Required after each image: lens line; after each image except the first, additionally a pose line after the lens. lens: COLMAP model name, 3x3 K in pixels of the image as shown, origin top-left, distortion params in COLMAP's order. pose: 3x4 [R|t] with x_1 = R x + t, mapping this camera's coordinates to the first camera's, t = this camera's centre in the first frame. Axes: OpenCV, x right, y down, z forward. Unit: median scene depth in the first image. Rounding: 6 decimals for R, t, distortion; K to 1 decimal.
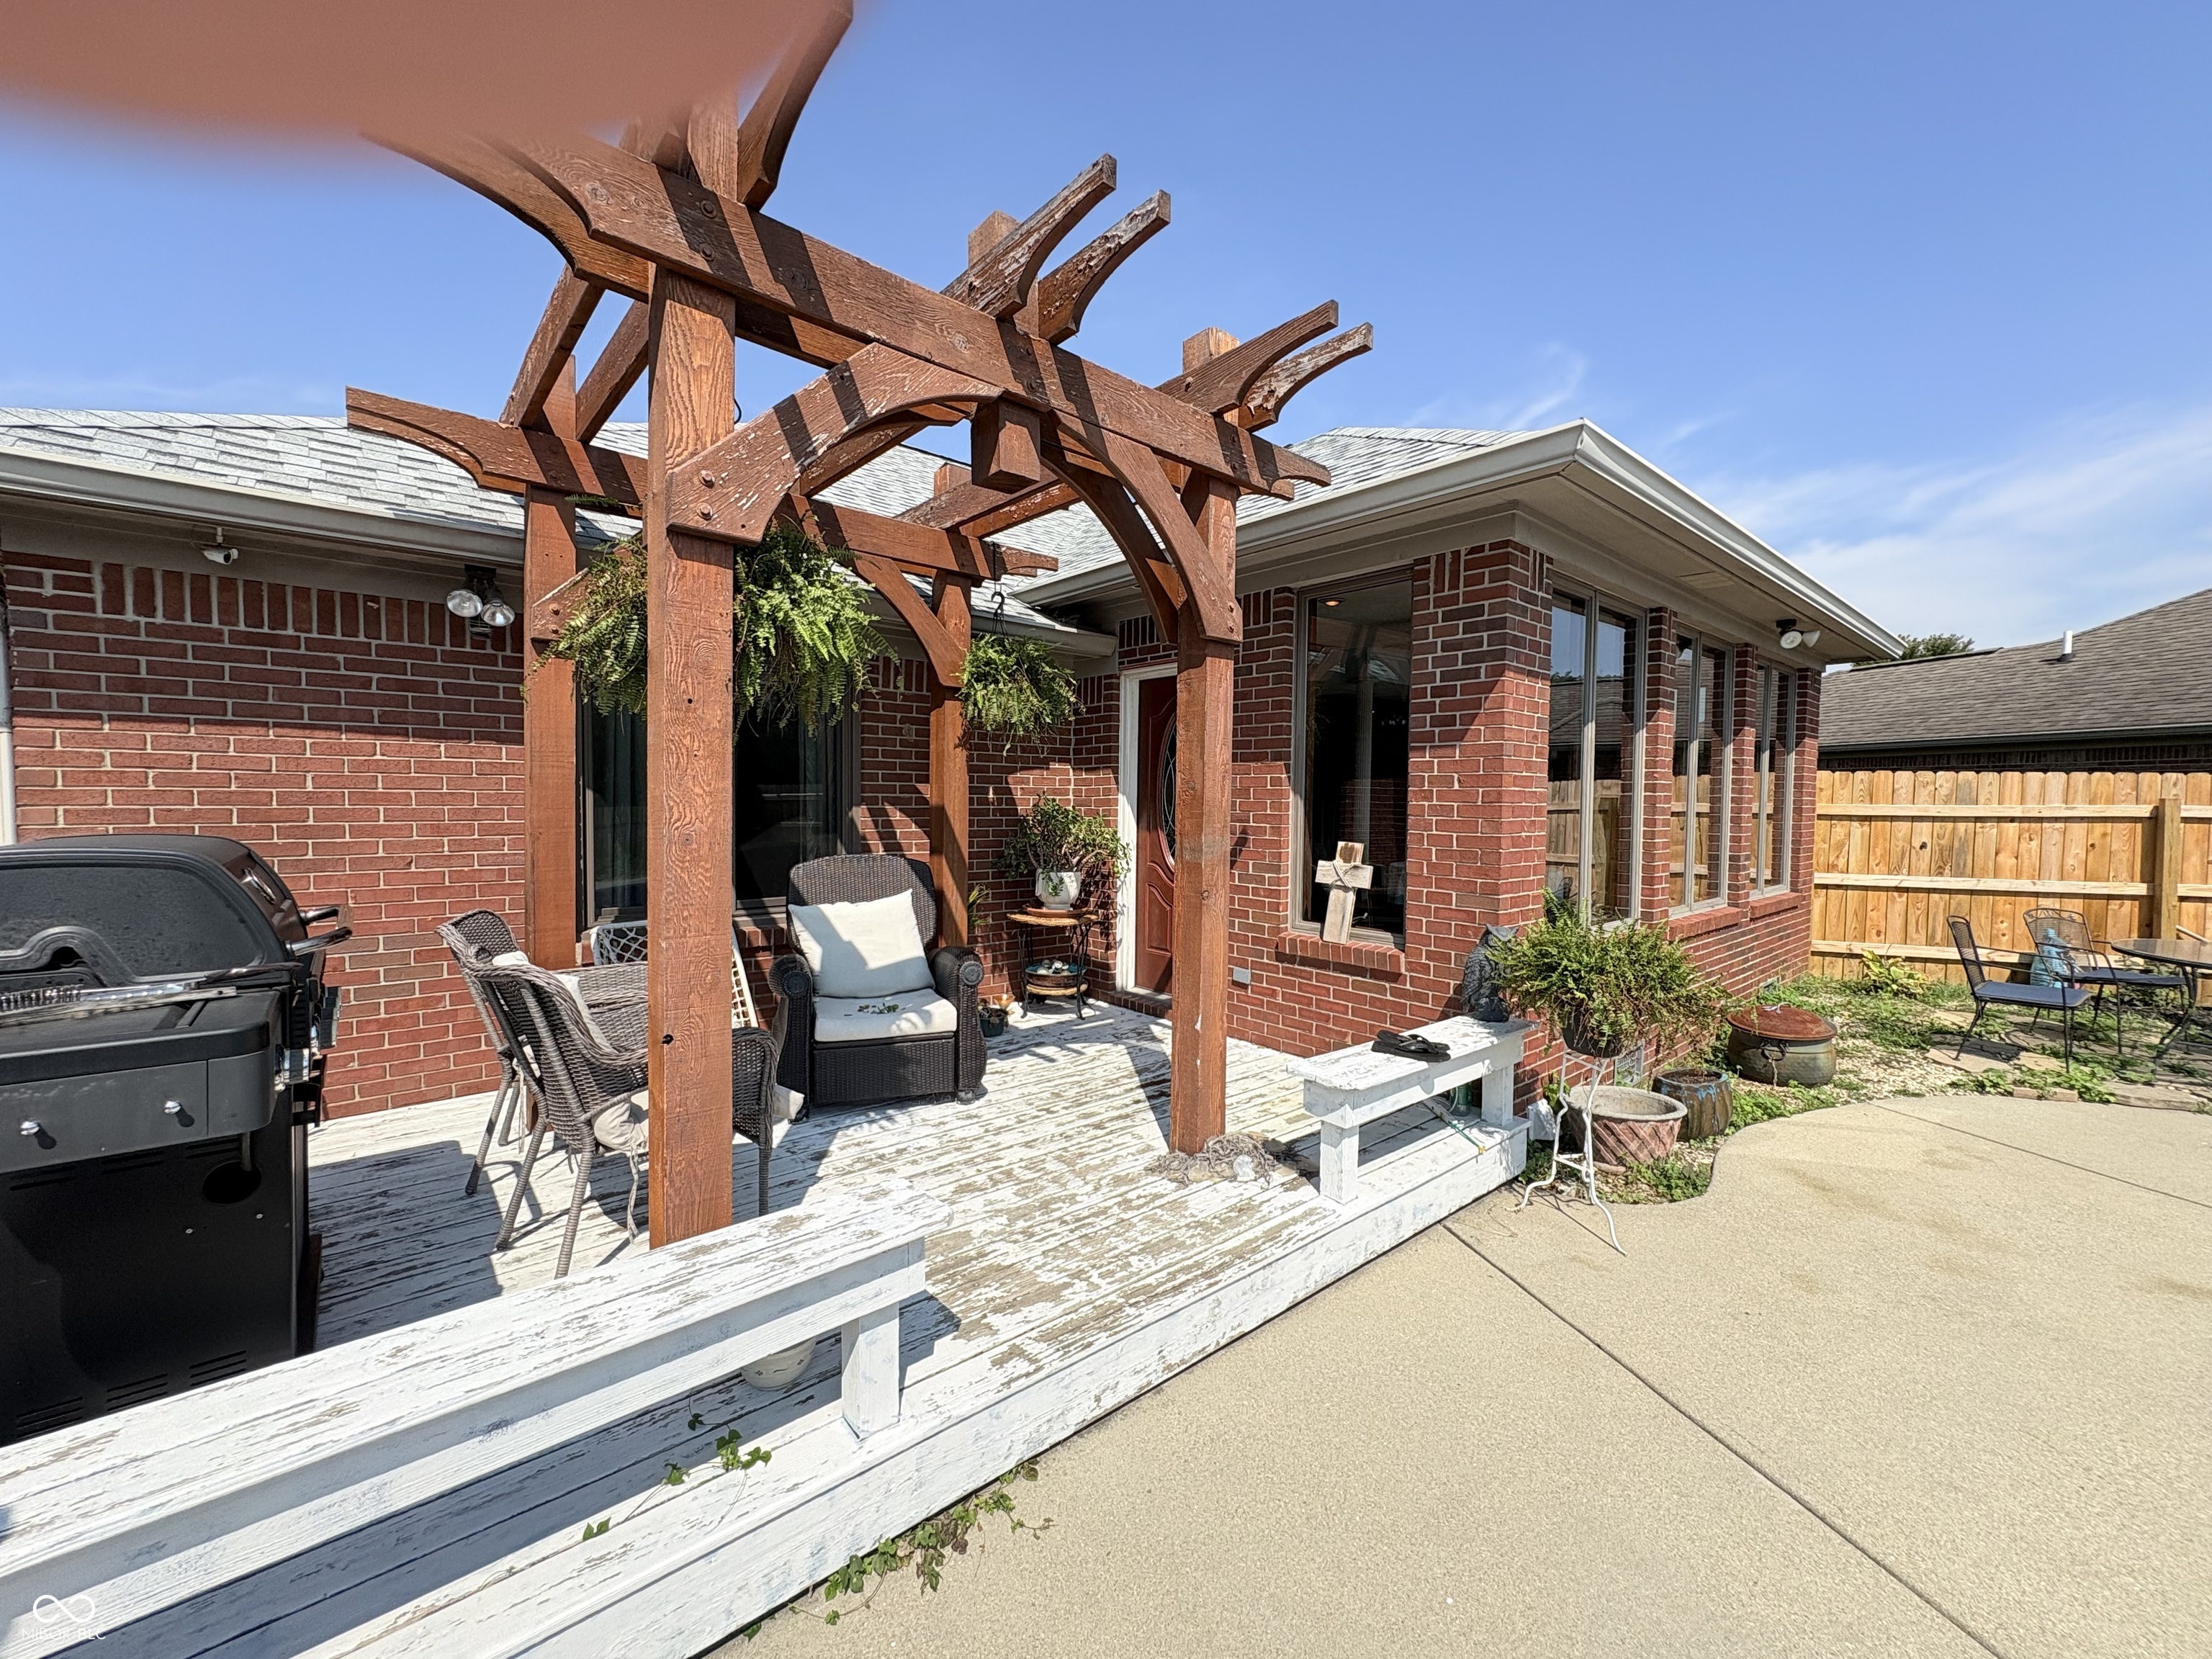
lens RADIAL K [[877.6, 0, 1103.5], [0, 877.6, 826.4], [0, 0, 1]] dist [0.001622, 0.000087]
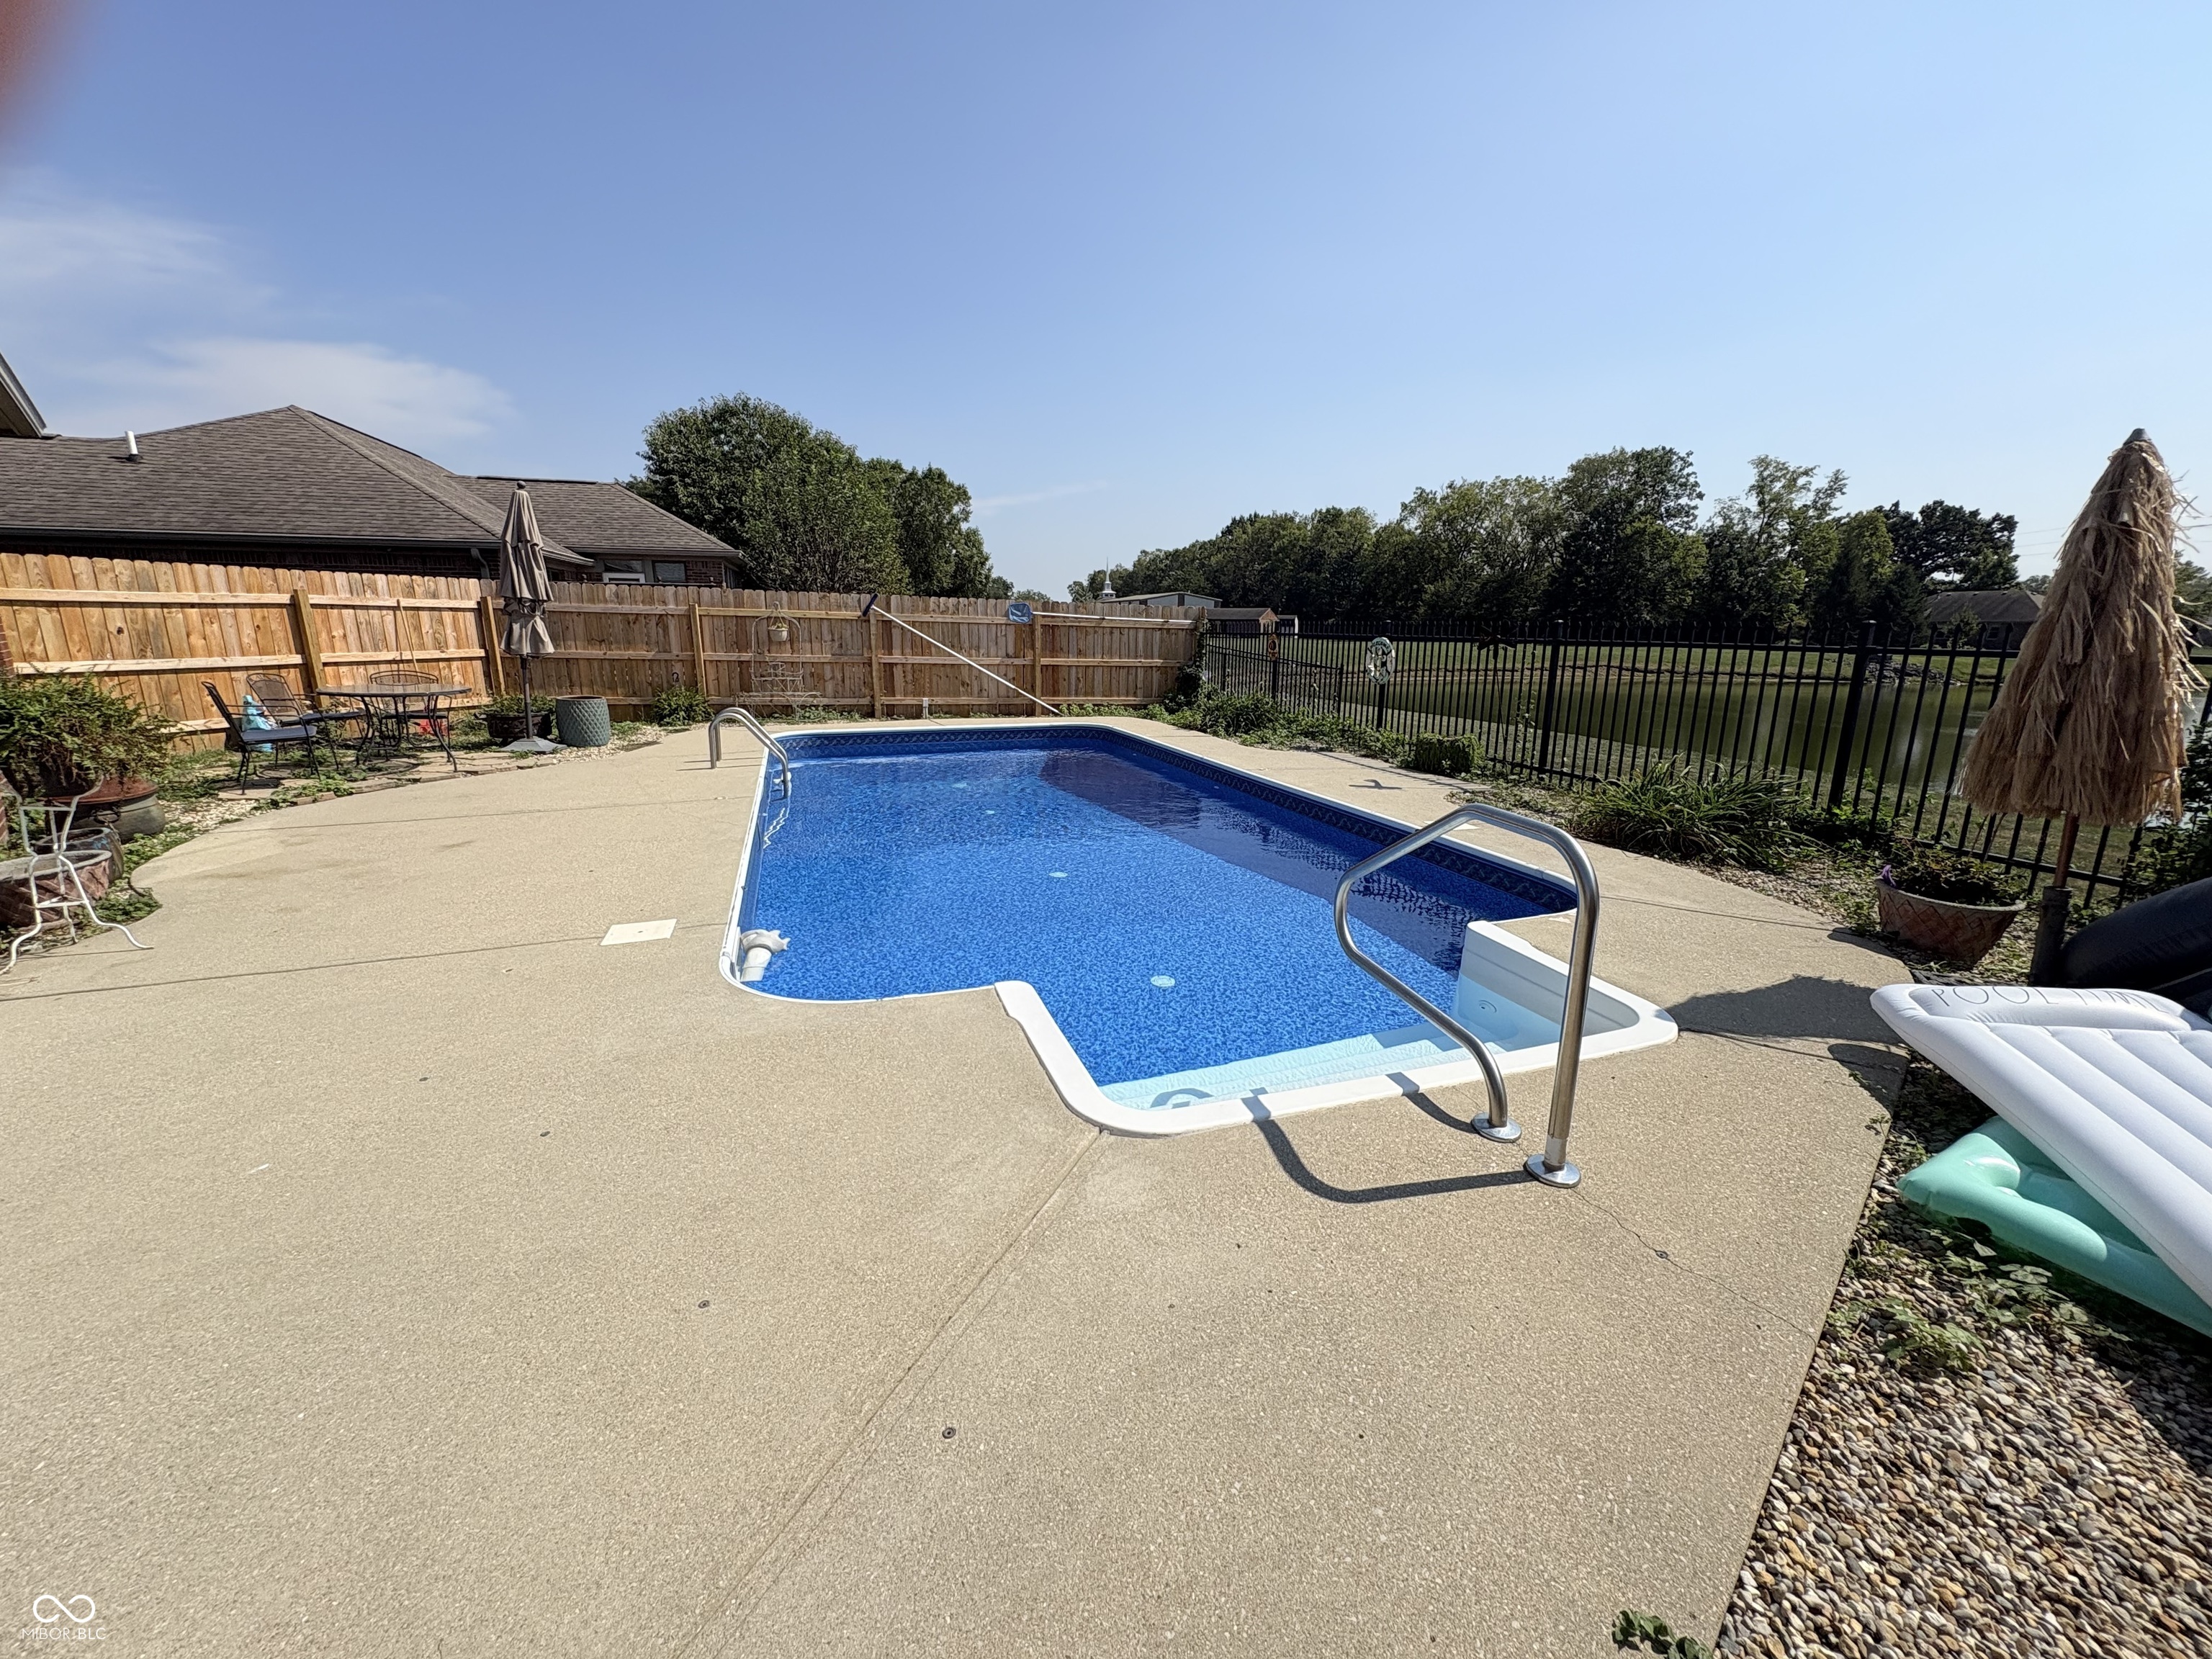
lens RADIAL K [[877.6, 0, 1108.0], [0, 877.6, 829.7], [0, 0, 1]] dist [0.001622, 0.000087]
pose [[-0.098132, -0.239139, 0.966014, -0.292192], [0.026295, 0.969737, 0.242732, 0.030451], [-0.994826, 0.049221, -0.088874, -0.093292]]
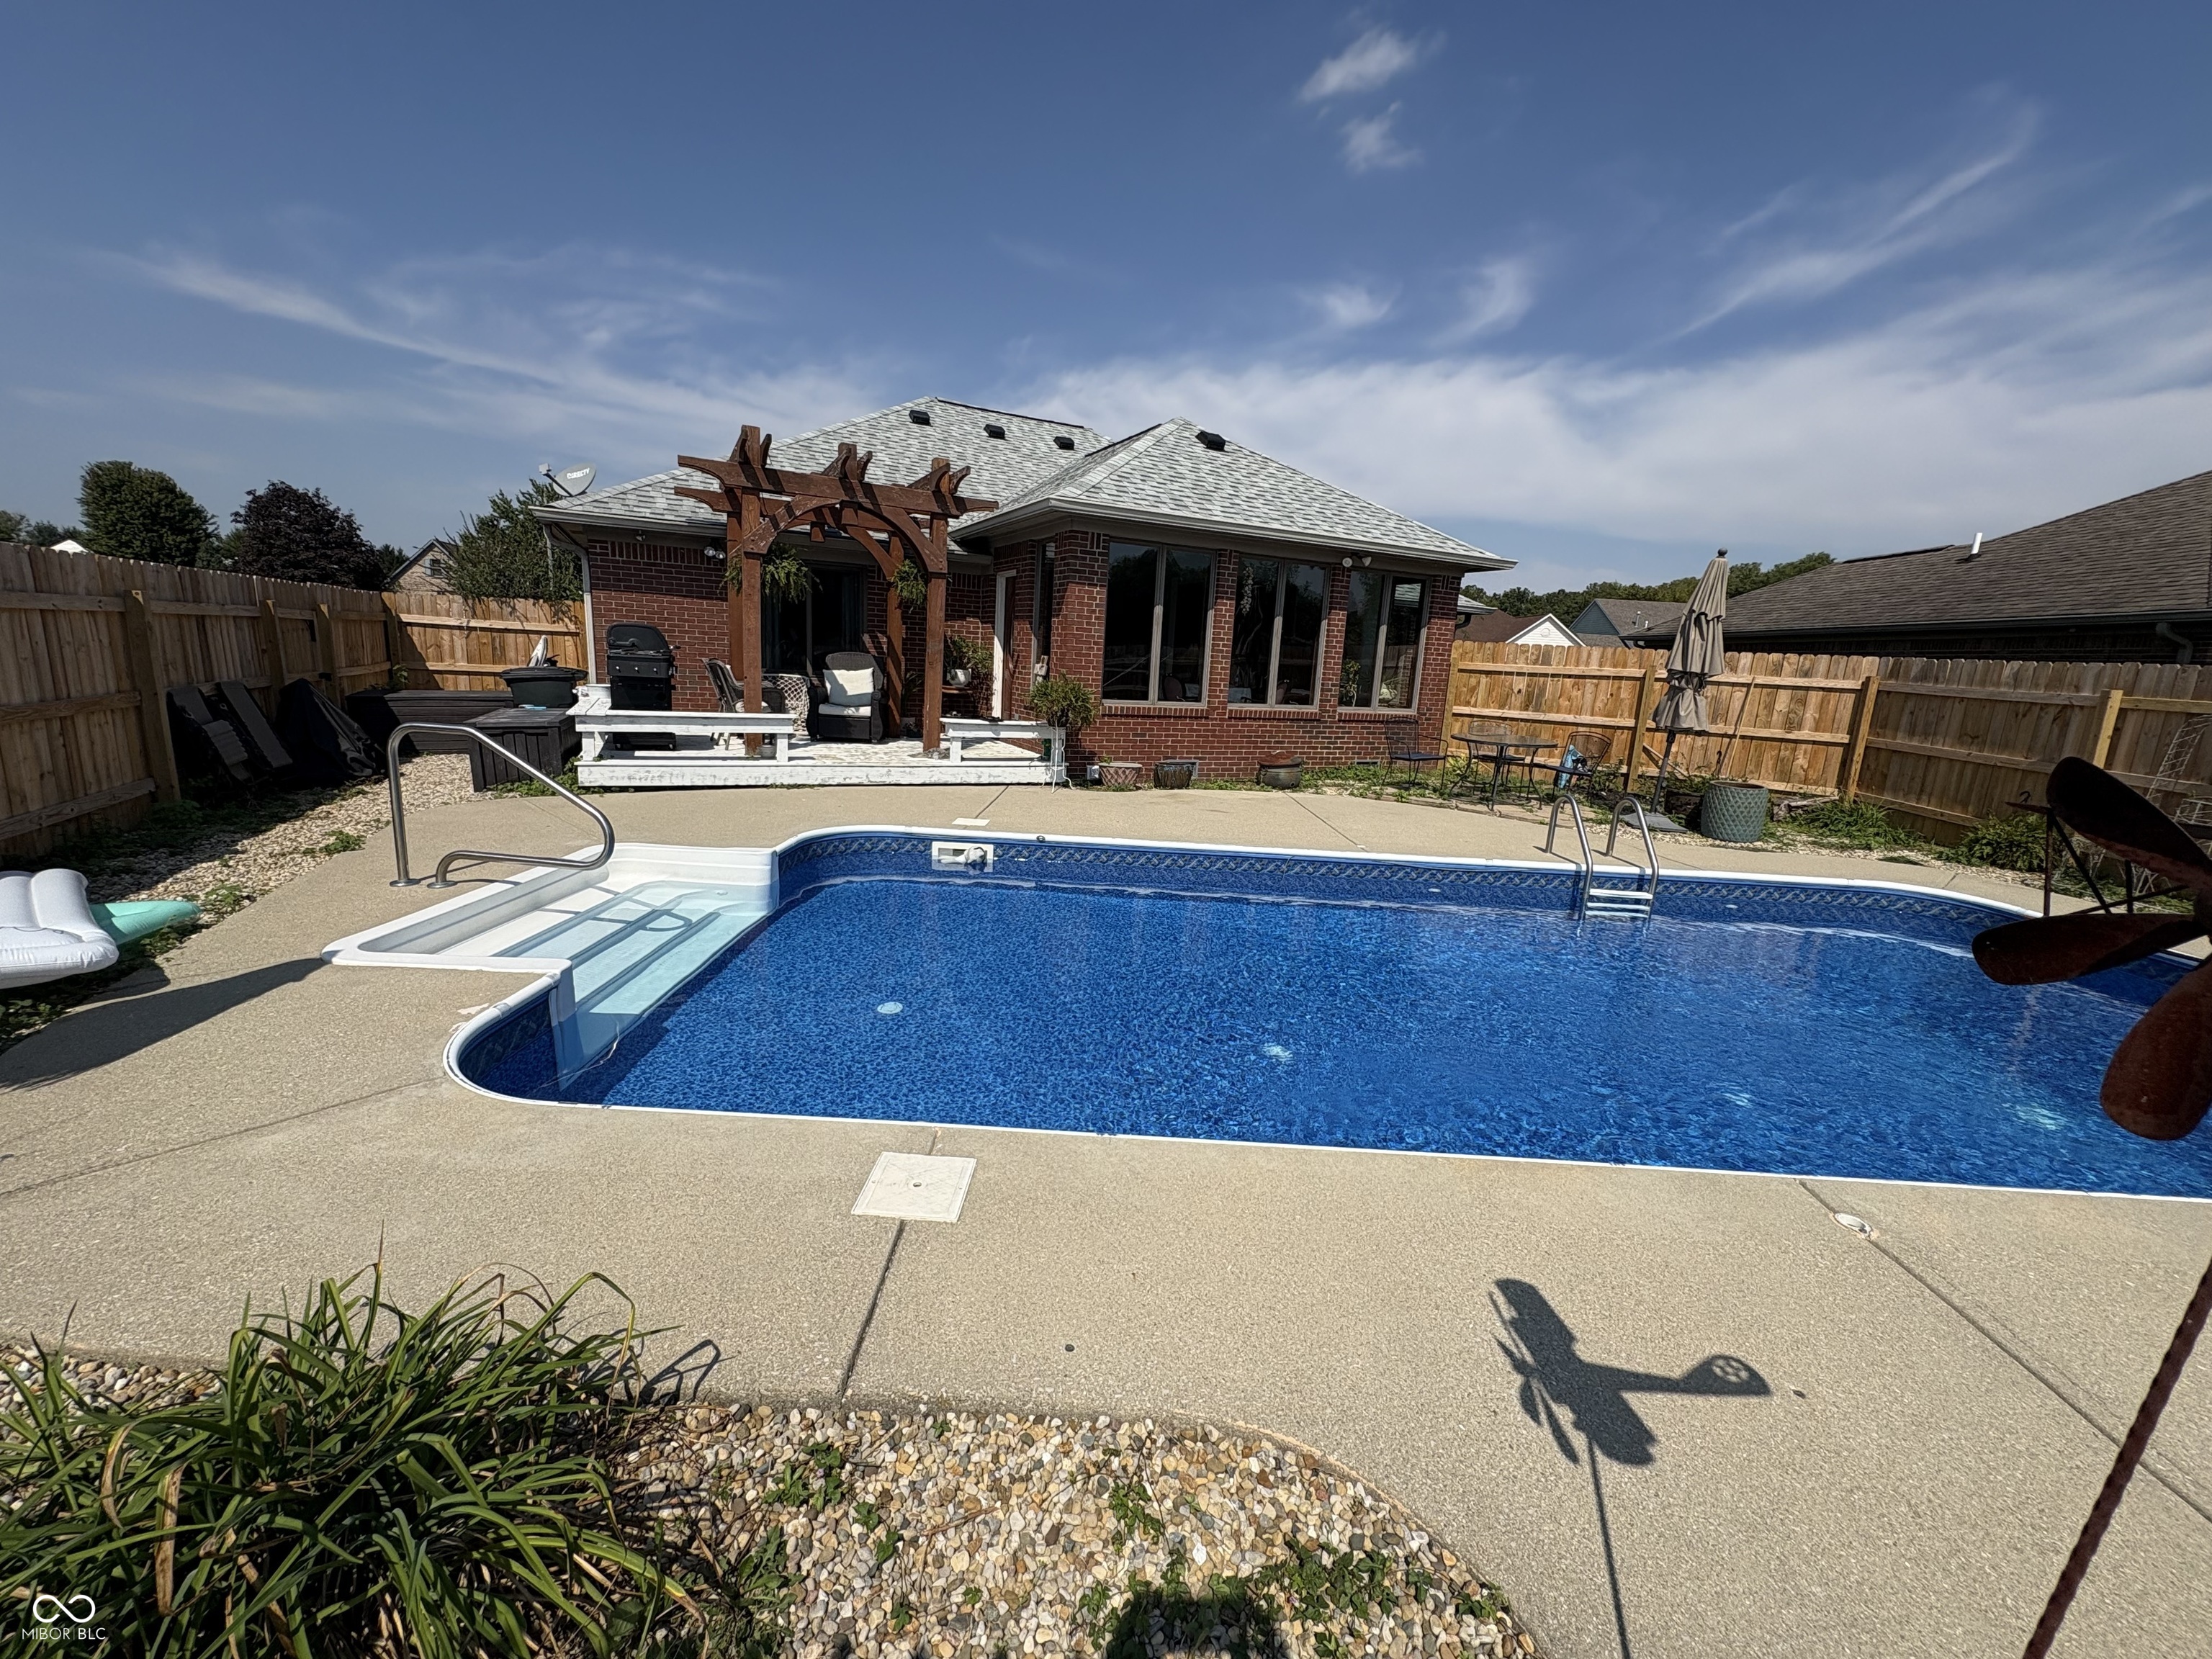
lens RADIAL K [[877.6, 0, 1102.1], [0, 877.6, 827.1], [0, 0, 1]] dist [0.001622, 0.000087]
pose [[0.967046, 0.089645, -0.238296, 0.640803], [-0.052817, 0.986237, 0.156674, 0.058220], [0.249061, -0.138925, 0.958472, -0.781205]]
